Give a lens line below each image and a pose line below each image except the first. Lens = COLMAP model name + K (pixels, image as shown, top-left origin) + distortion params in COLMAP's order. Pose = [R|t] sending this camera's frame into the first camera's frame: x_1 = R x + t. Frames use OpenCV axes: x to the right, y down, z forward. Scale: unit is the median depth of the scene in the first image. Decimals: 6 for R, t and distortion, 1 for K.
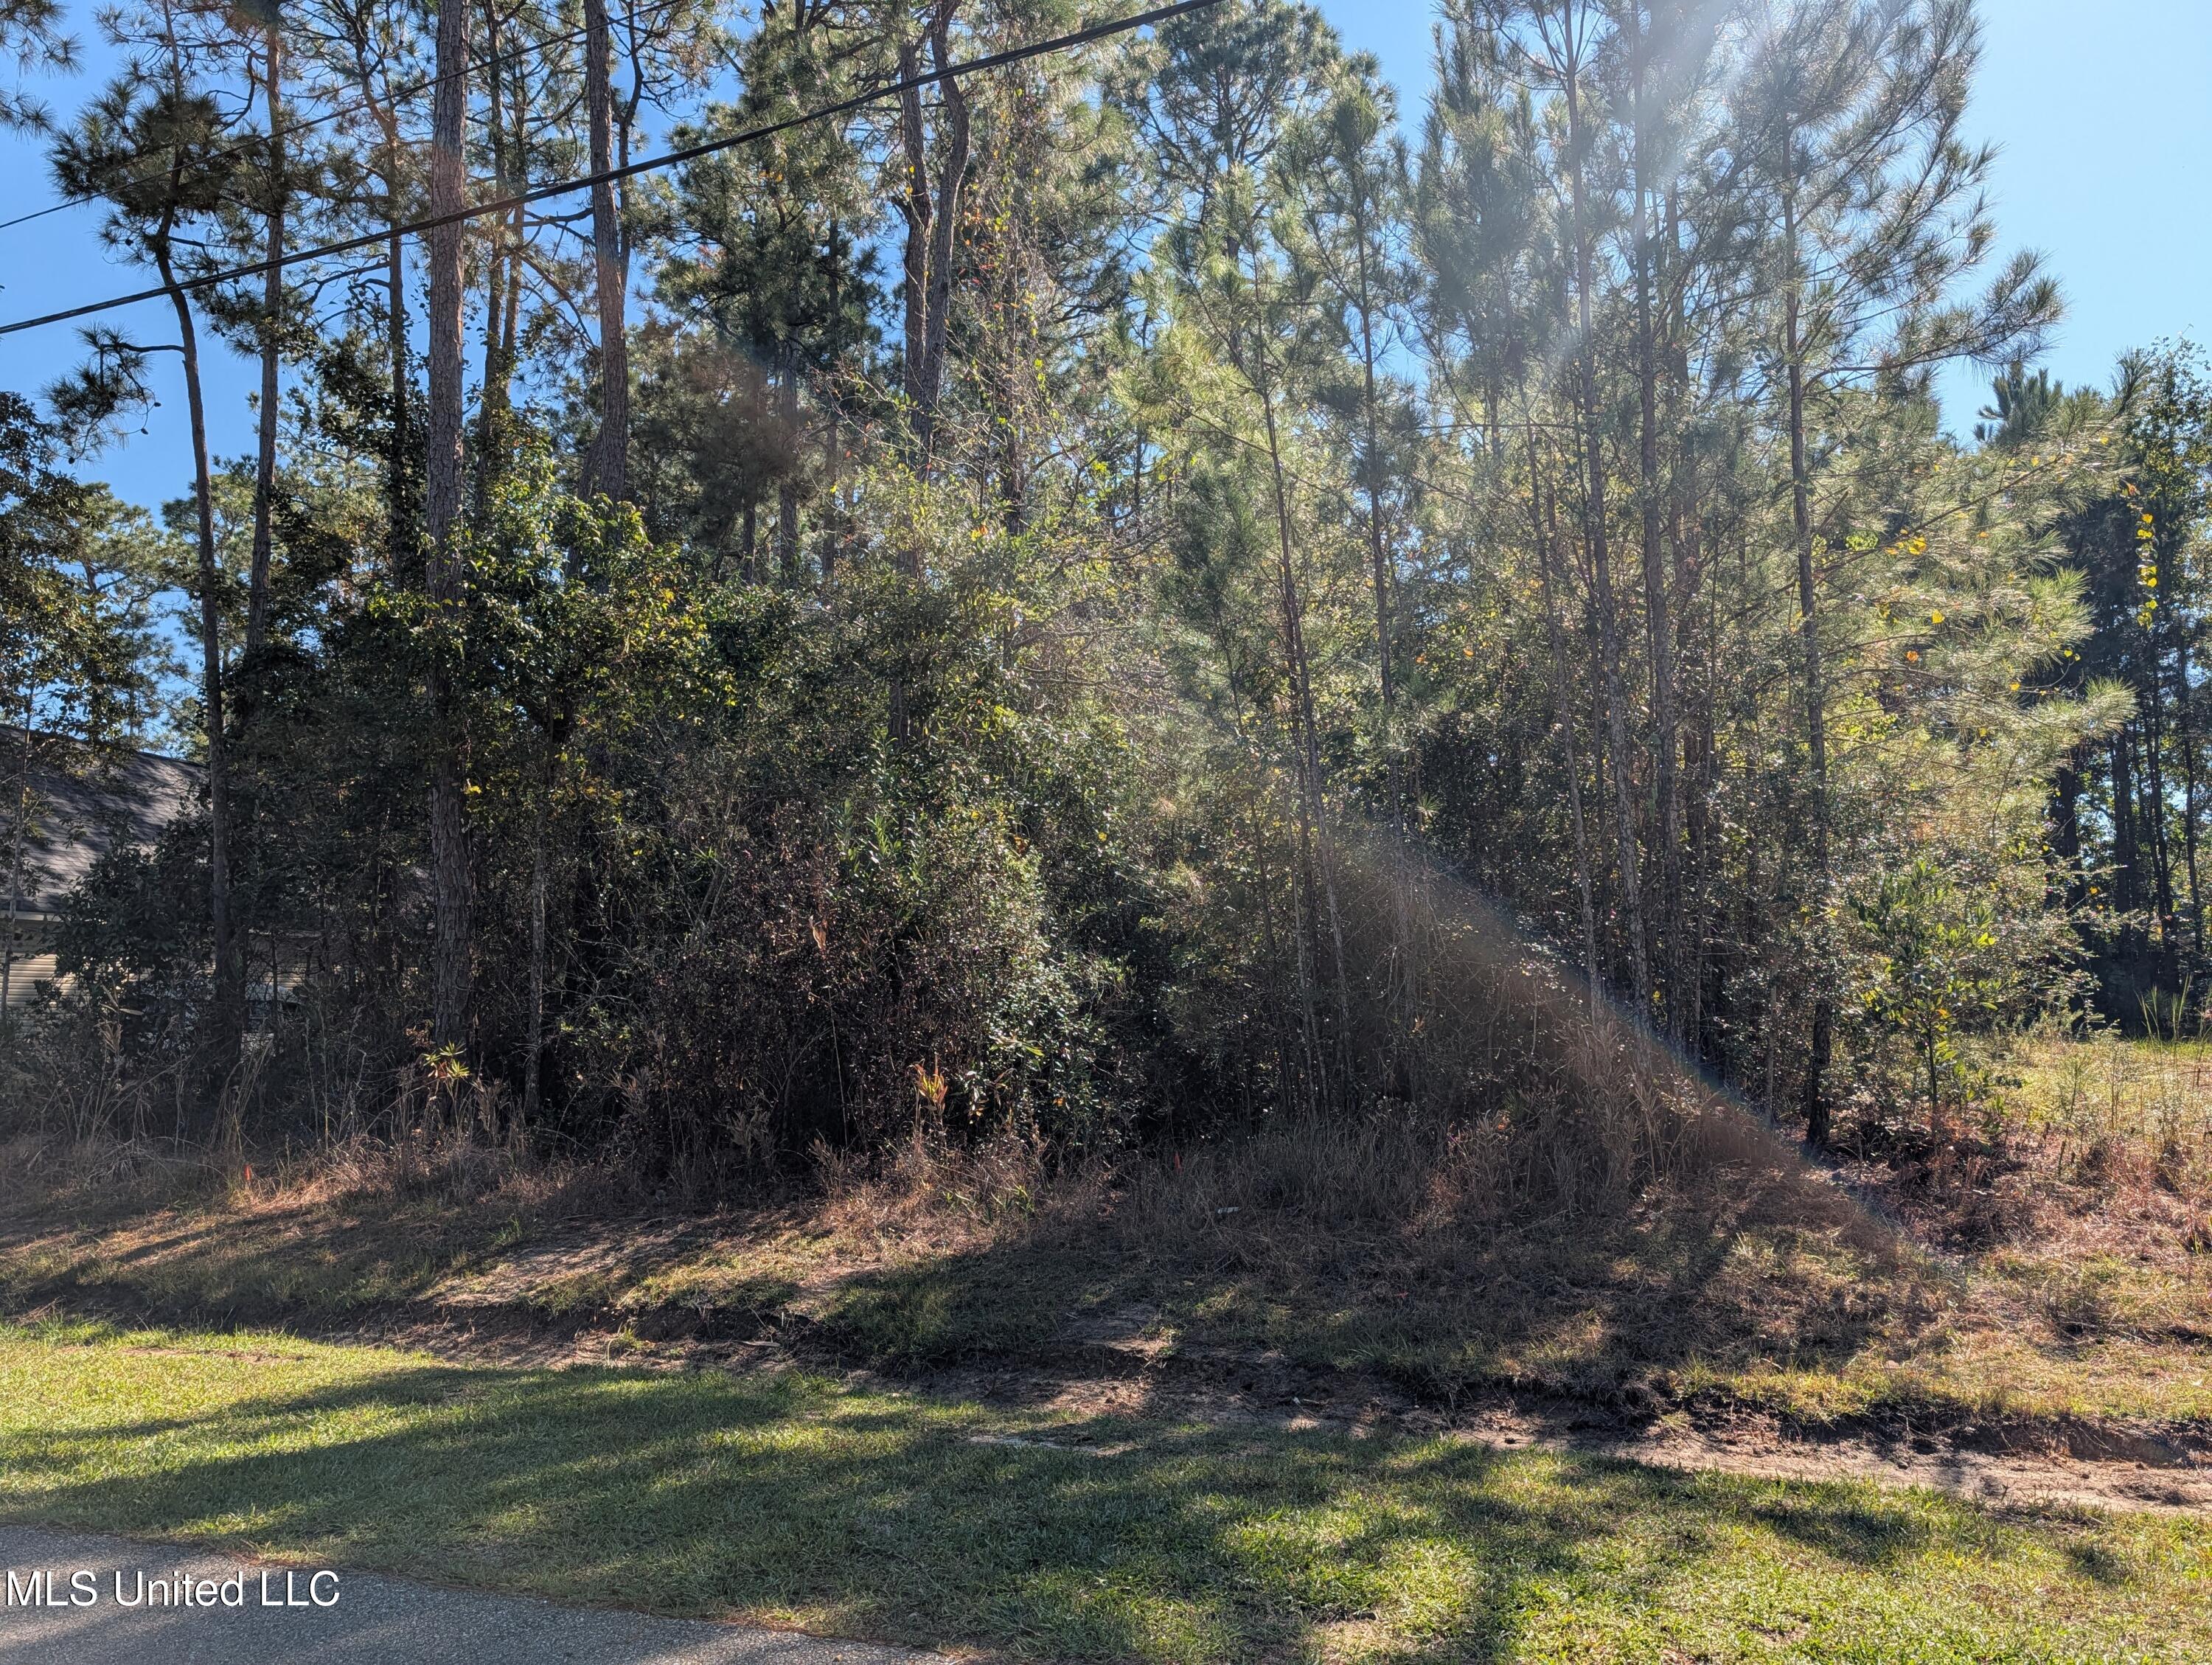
lens RADIAL K [[1531.7, 0, 1111.7], [0, 1531.7, 852.8], [0, 0, 1]] dist [0.006136, -0.006924]
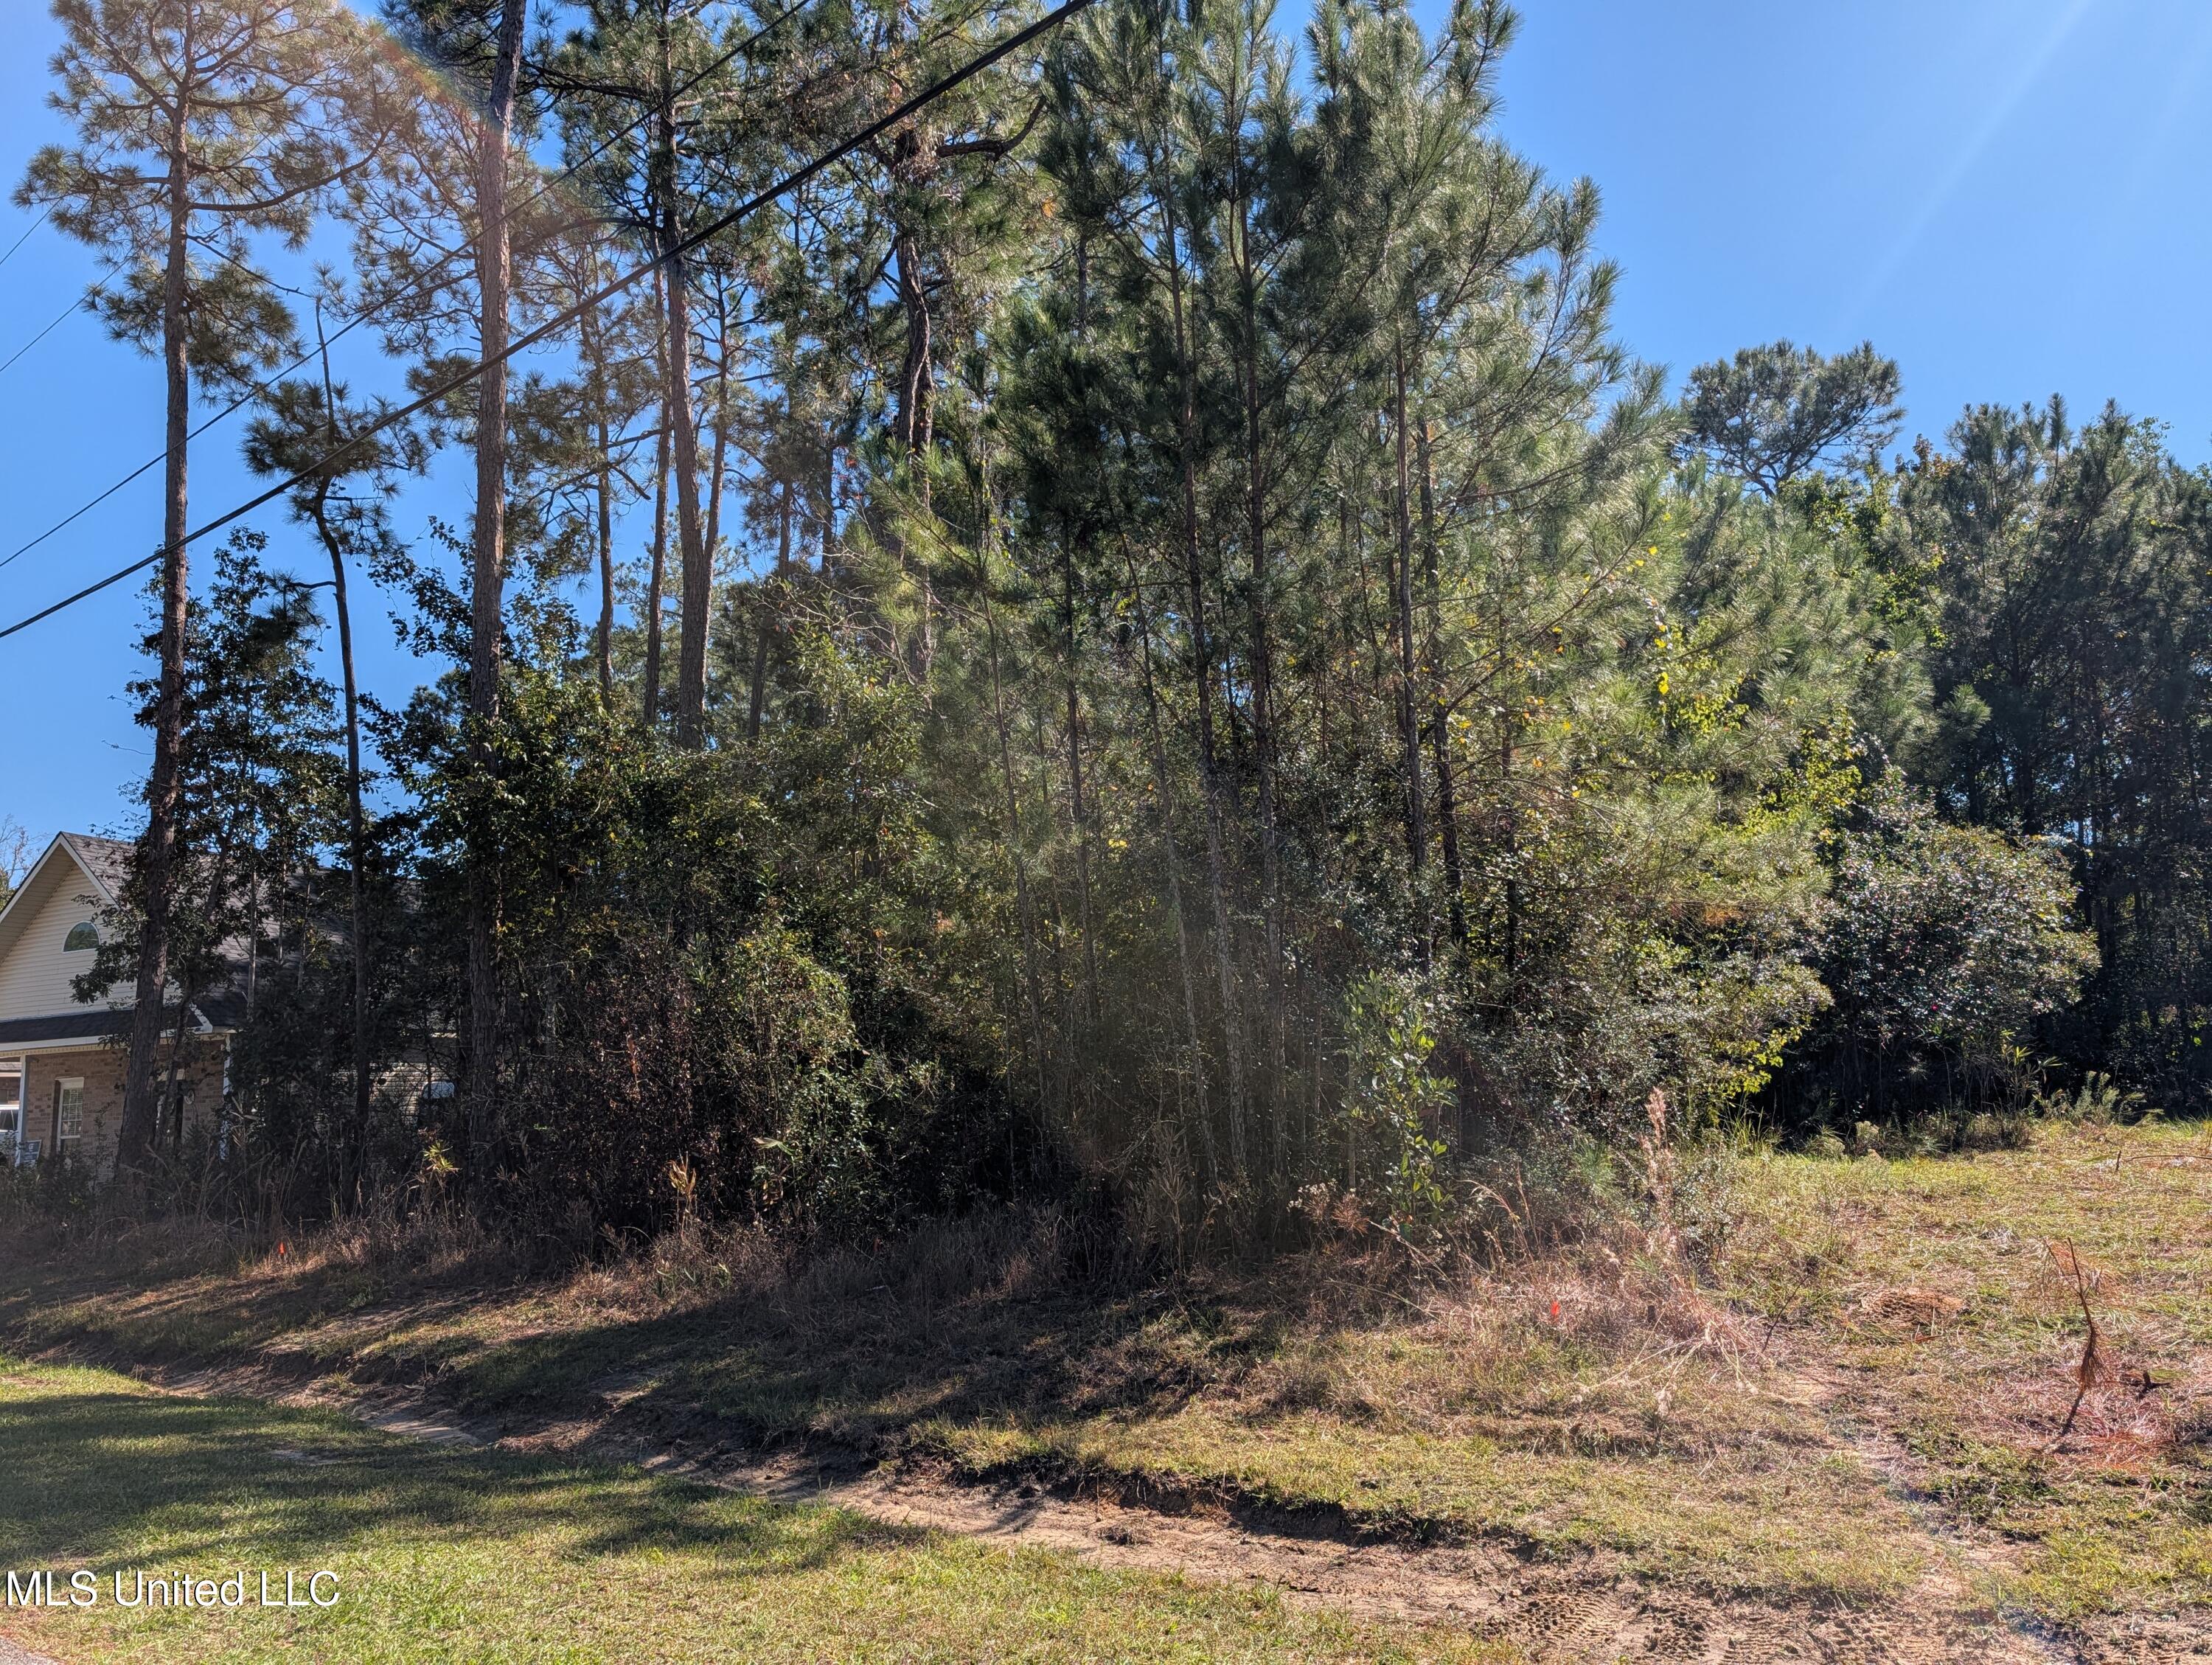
lens RADIAL K [[1531.5, 0, 1112.0], [0, 1531.5, 859.8], [0, 0, 1]] dist [0.006513, -0.006585]
pose [[0.967312, -0.051041, -0.248401, 0.317296], [0.038578, 0.997752, -0.054788, -0.010334], [0.250639, 0.043414, 0.967107, -0.043948]]
